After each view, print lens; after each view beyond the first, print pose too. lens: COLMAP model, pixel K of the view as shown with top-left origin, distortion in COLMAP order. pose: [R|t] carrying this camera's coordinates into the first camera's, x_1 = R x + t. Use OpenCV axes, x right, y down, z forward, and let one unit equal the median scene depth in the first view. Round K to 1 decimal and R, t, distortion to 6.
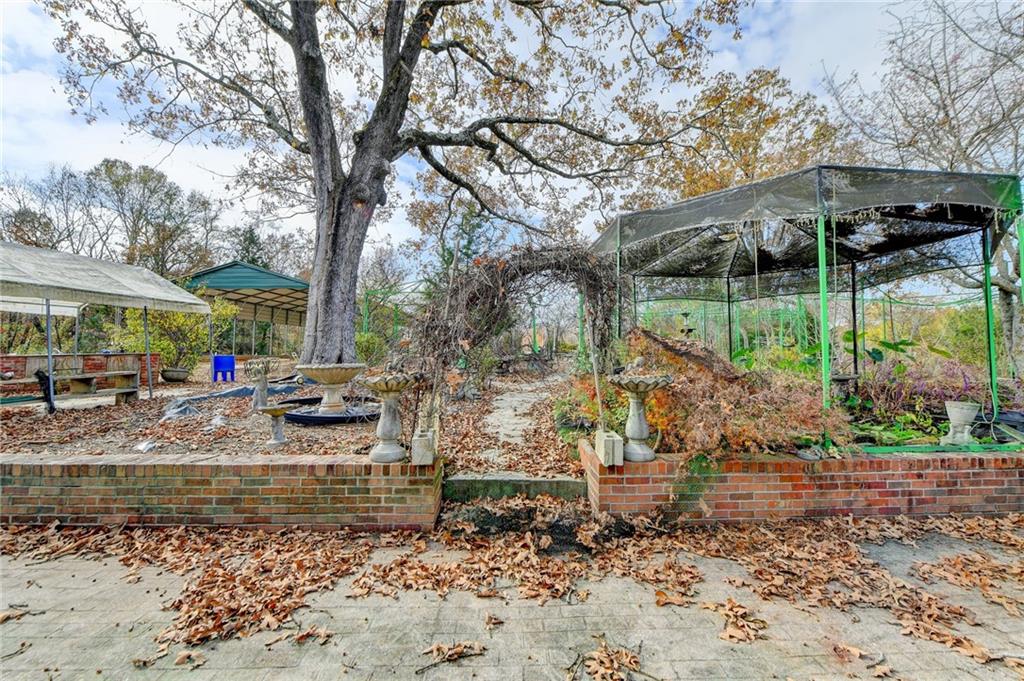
lens RADIAL K [[414.5, 0, 509.4], [0, 414.5, 341.5], [0, 0, 1]] dist [-0.003709, -0.001234]
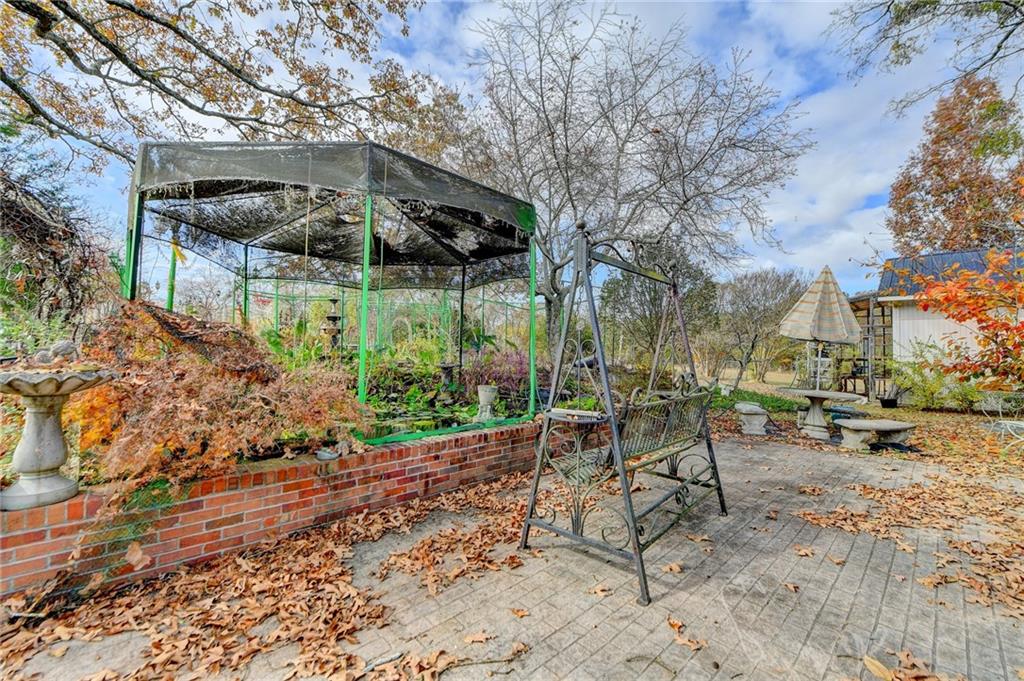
lens RADIAL K [[414.5, 0, 522.6], [0, 414.5, 345.4], [0, 0, 1]] dist [-0.003709, -0.001234]
pose [[0.750076, 0.016224, 0.661152, 0.447861], [-0.037762, 0.999119, 0.018324, 0.006786], [-0.660273, -0.038711, 0.750028, 0.056553]]
